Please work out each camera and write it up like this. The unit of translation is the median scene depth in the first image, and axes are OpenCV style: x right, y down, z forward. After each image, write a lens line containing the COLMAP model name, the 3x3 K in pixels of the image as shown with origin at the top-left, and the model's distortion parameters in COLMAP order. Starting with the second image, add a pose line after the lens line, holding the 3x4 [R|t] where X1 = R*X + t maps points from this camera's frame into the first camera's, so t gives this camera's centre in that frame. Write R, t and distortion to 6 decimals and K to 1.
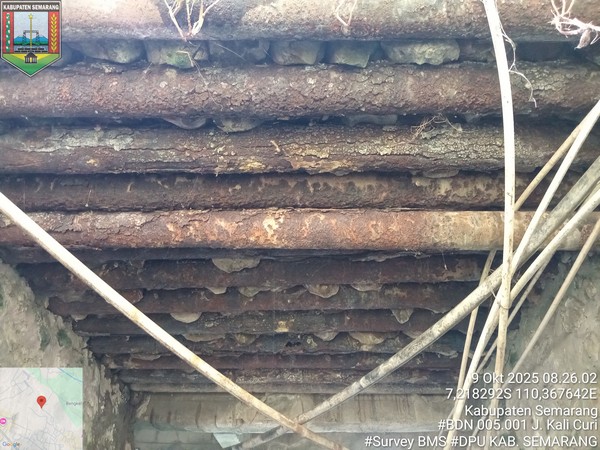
lens RADIAL K [[444.8, 0, 300.0], [0, 444.8, 225.0], [0, 0, 1]] dist [0.072129, -0.160095]
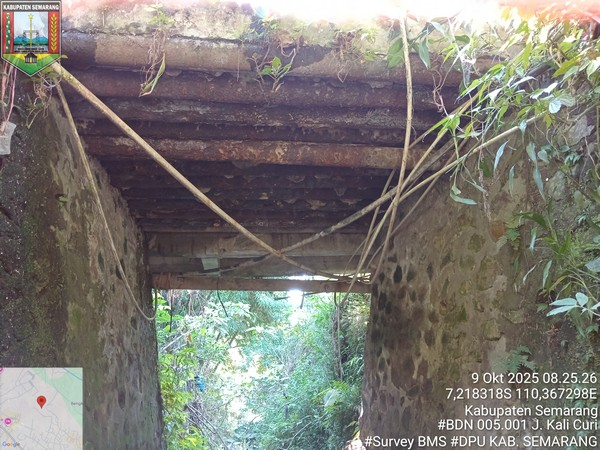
lens RADIAL K [[444.8, 0, 300.0], [0, 444.8, 225.0], [0, 0, 1]] dist [0.072129, -0.160095]
pose [[0.982995, 0.001260, 0.183626, -0.308393], [-0.067287, 0.932897, 0.353803, -0.358641], [-0.170858, -0.360142, 0.917118, -0.729781]]
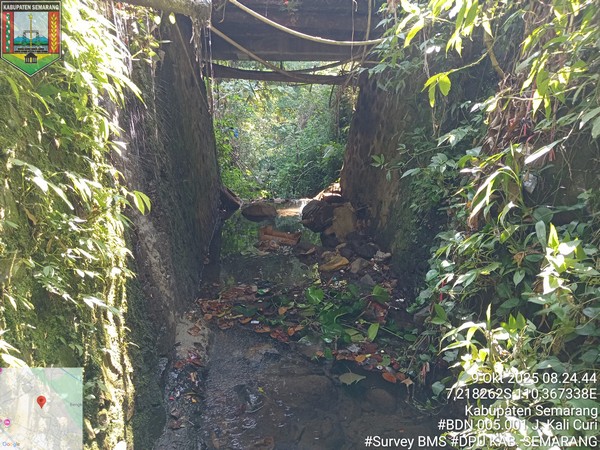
lens RADIAL K [[444.8, 0, 300.0], [0, 444.8, 225.0], [0, 0, 1]] dist [0.072129, -0.160095]
pose [[0.991049, -0.030536, 0.129958, -0.416456], [-0.088708, 0.576848, 0.812021, -1.497348], [-0.099762, -0.816281, 0.568976, -1.569219]]
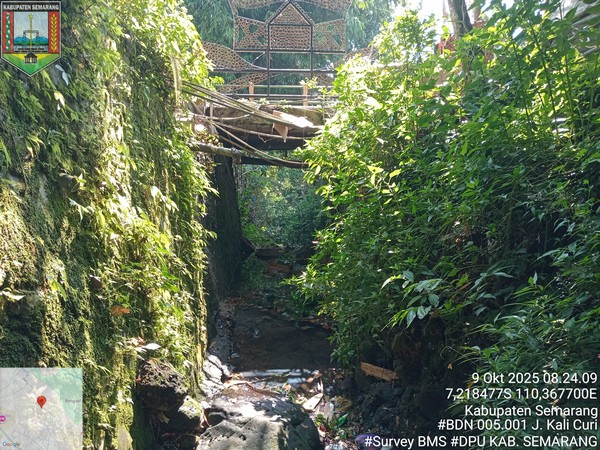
lens RADIAL K [[444.8, 0, 300.0], [0, 444.8, 225.0], [0, 0, 1]] dist [0.072129, -0.160095]
pose [[0.995672, -0.021624, 0.090387, -0.354732], [-0.052003, 0.676427, 0.734672, -2.847112], [-0.077026, -0.736192, 0.672375, -2.832648]]
